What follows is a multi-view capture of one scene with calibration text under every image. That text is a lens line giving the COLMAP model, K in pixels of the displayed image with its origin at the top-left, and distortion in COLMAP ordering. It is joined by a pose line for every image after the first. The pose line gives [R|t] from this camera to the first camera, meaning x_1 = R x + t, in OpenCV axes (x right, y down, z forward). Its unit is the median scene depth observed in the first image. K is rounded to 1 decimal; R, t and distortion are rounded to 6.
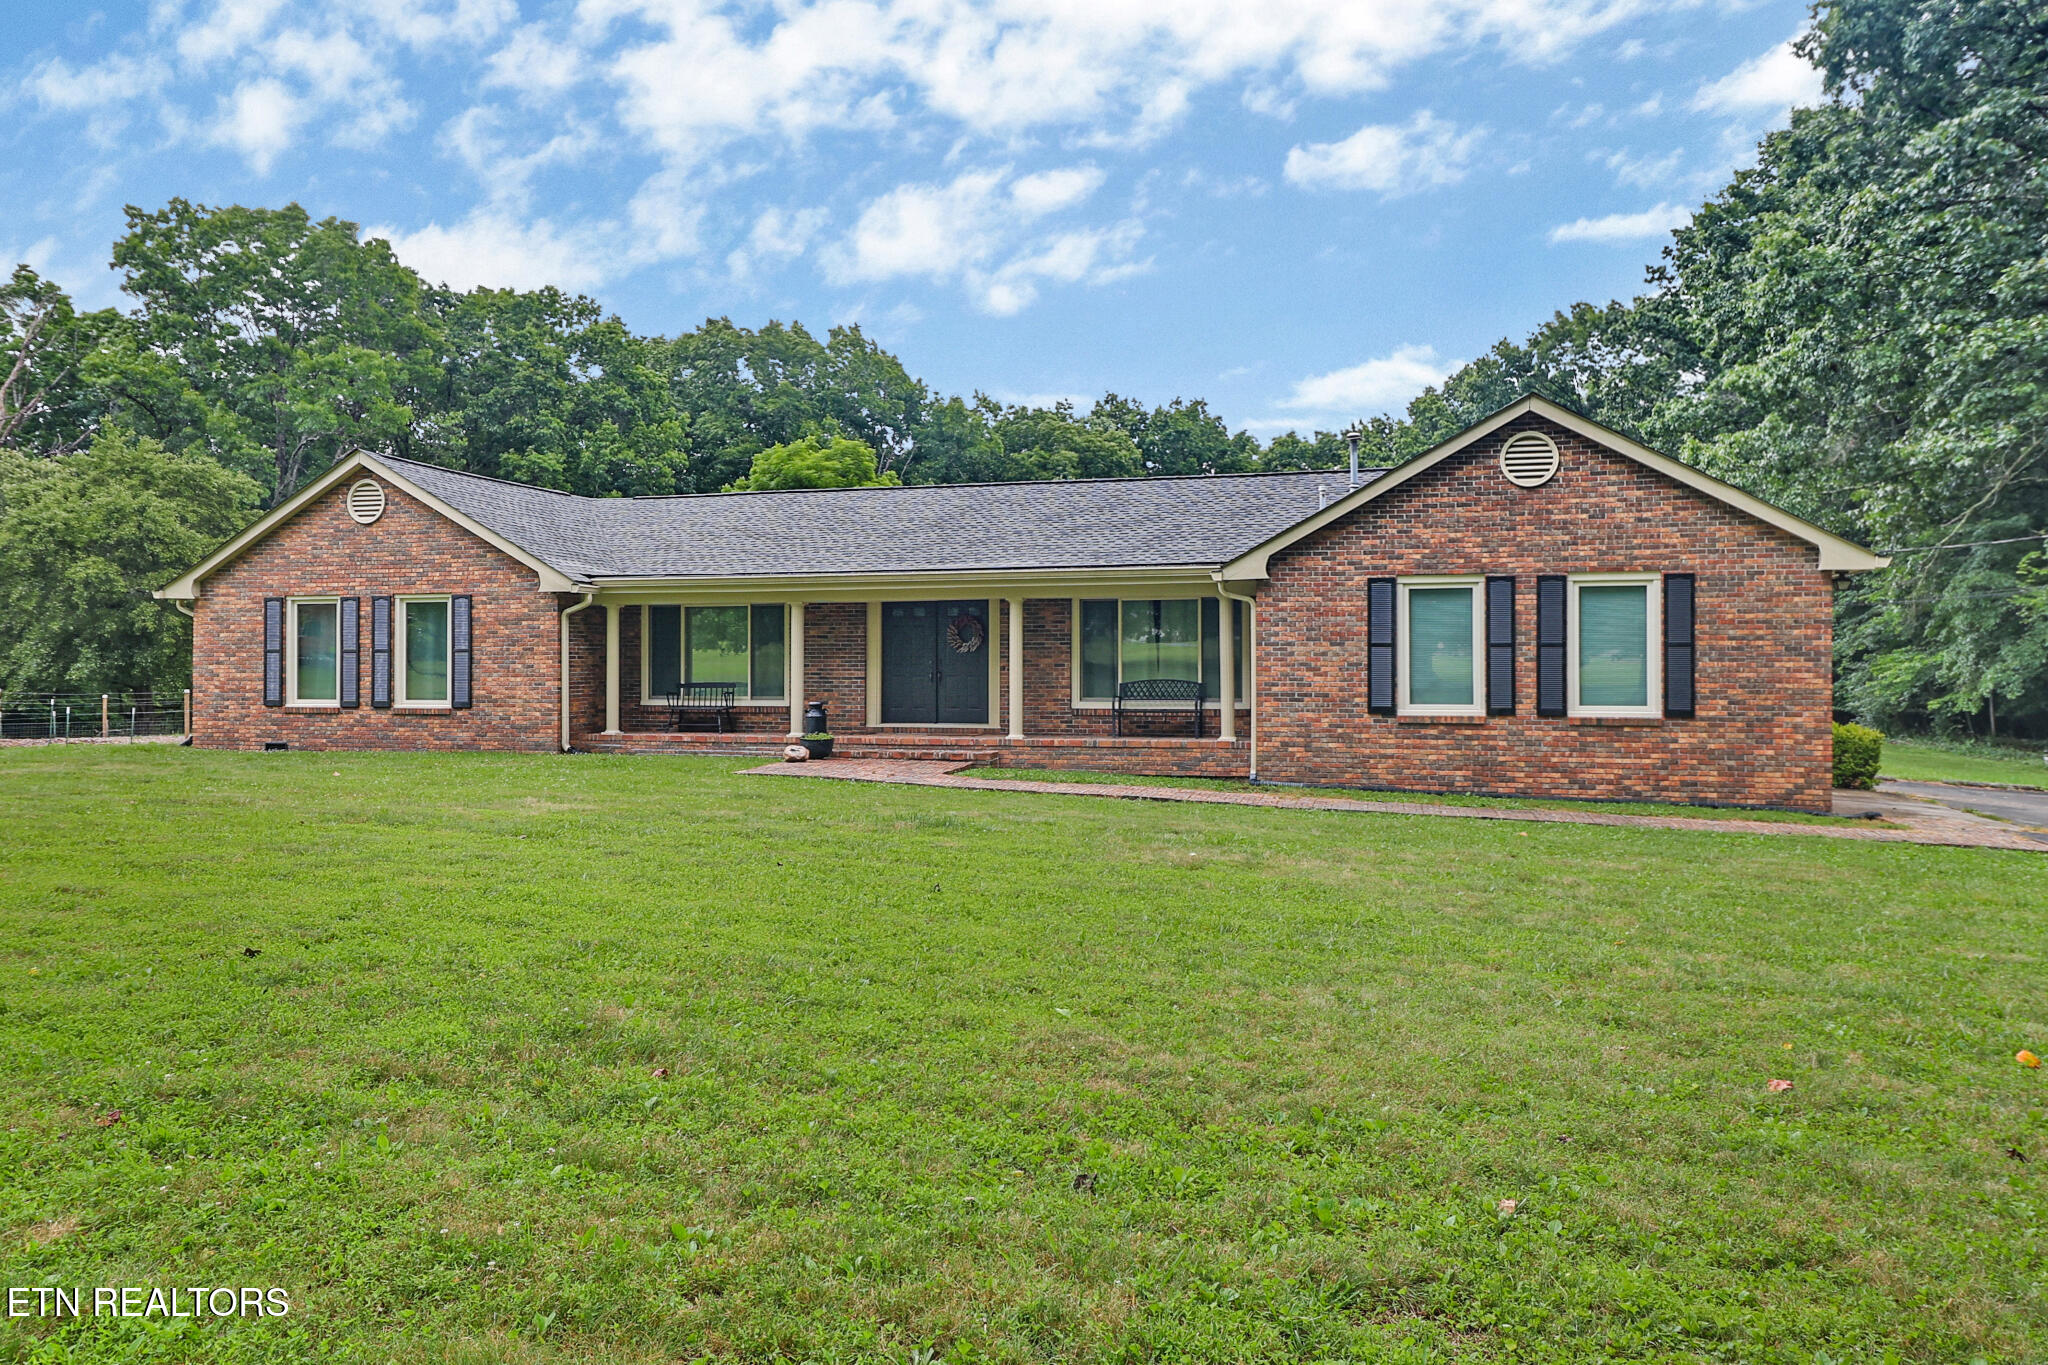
lens RADIAL K [[957.1, 0, 1024.0], [0, 957.1, 682.5], [0, 0, 1]] dist [-0.001637, -0.000300]
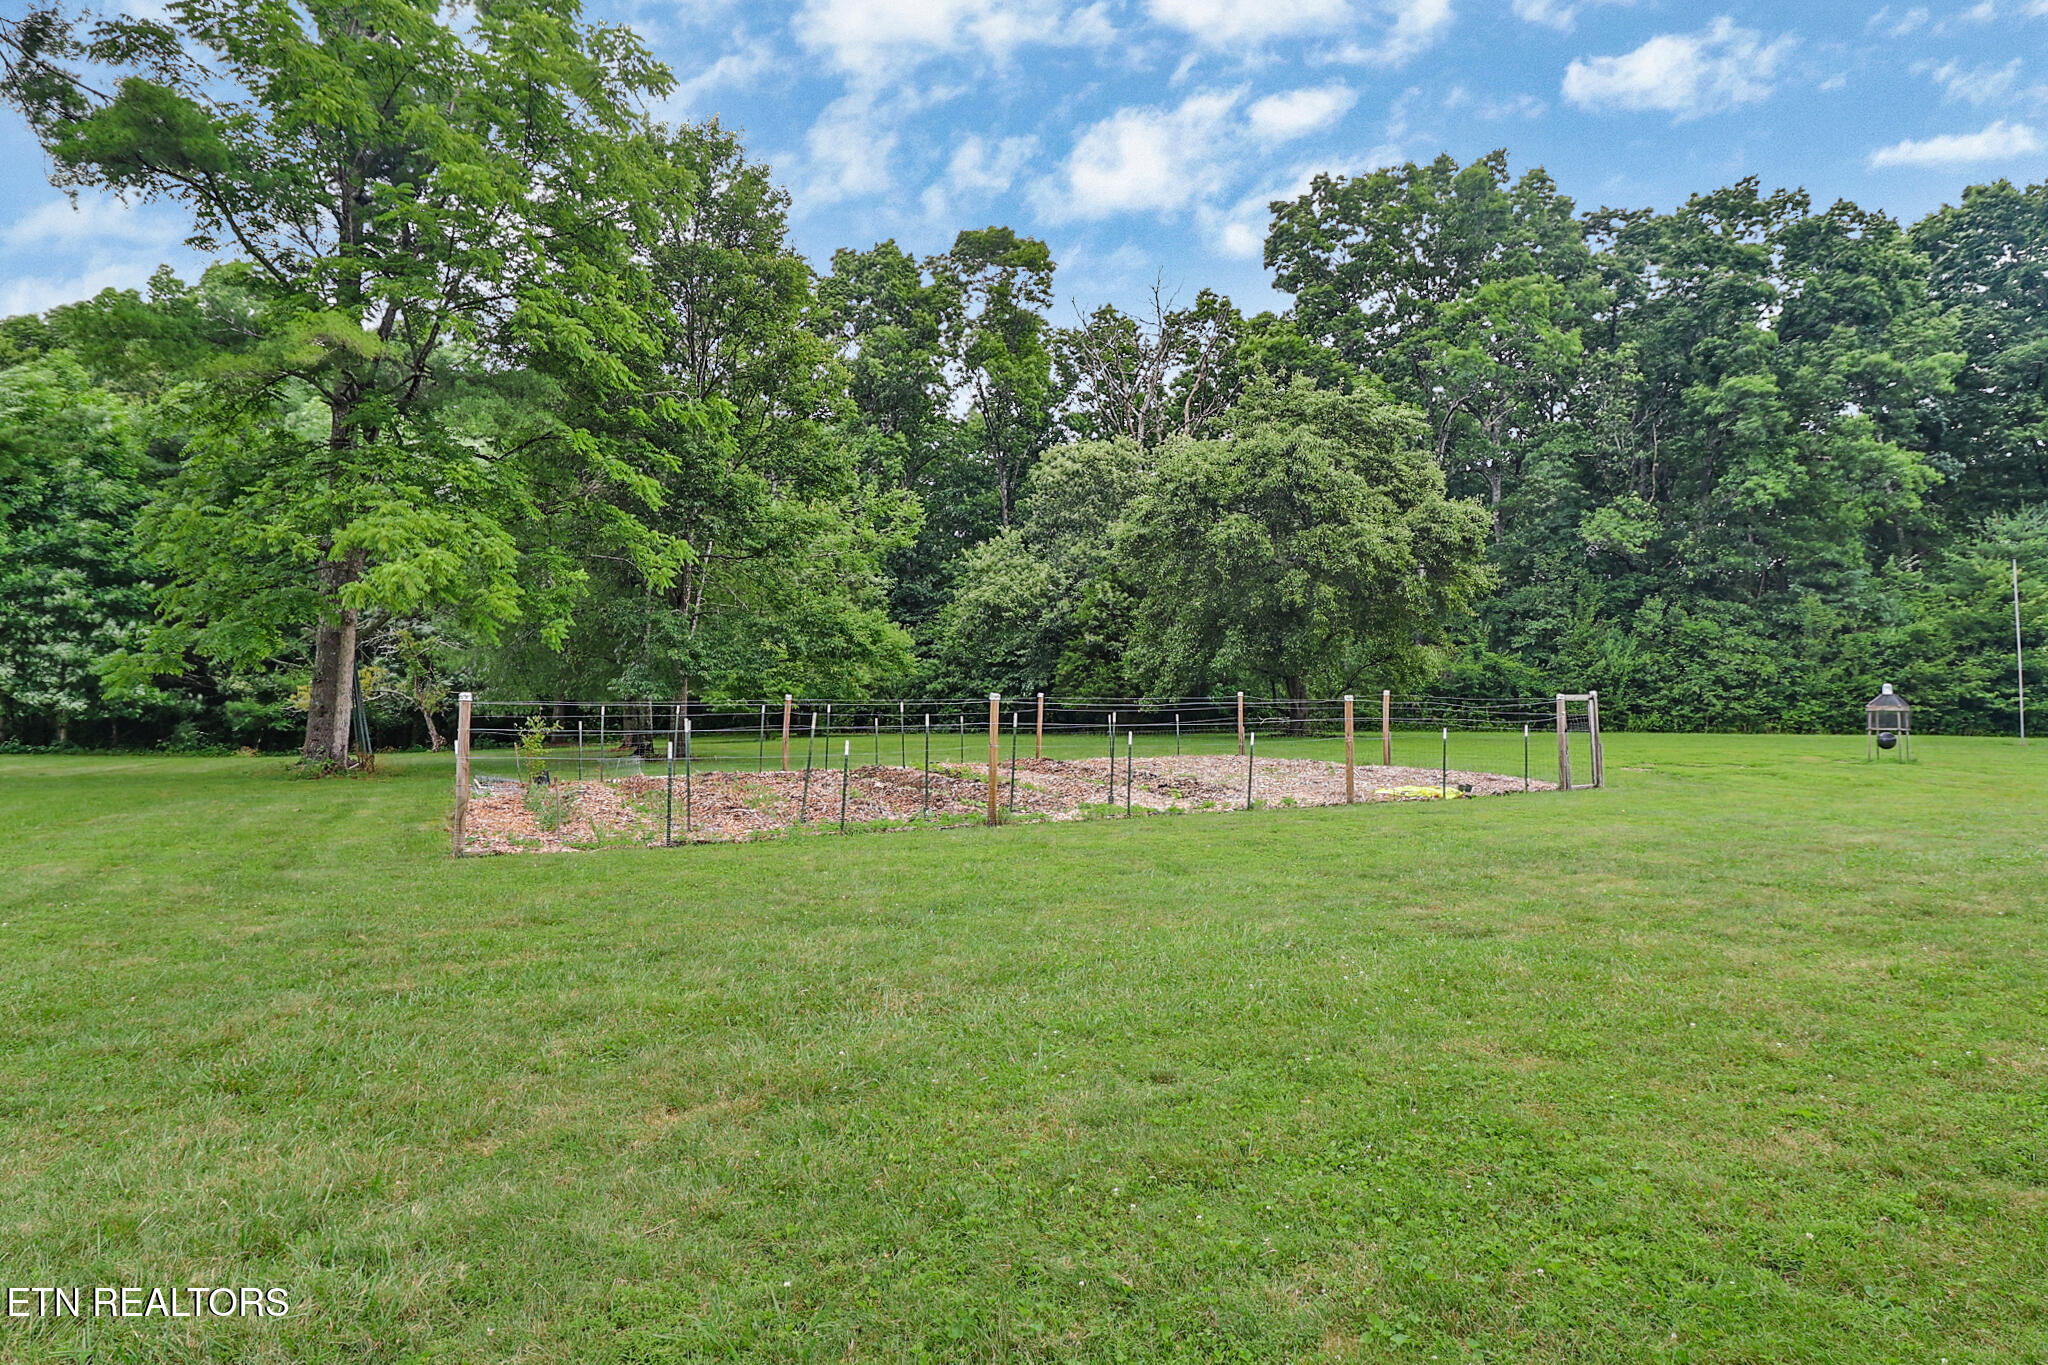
lens RADIAL K [[1103.4, 0, 1023.9], [0, 1103.4, 672.8], [0, 0, 1]] dist [-0.001949, -0.000578]
pose [[0.999948, -0.010094, -0.001470, -0.219153], [0.010066, 0.999779, -0.018465, 0.002468], [0.001656, 0.018449, 0.999828, 0.021072]]
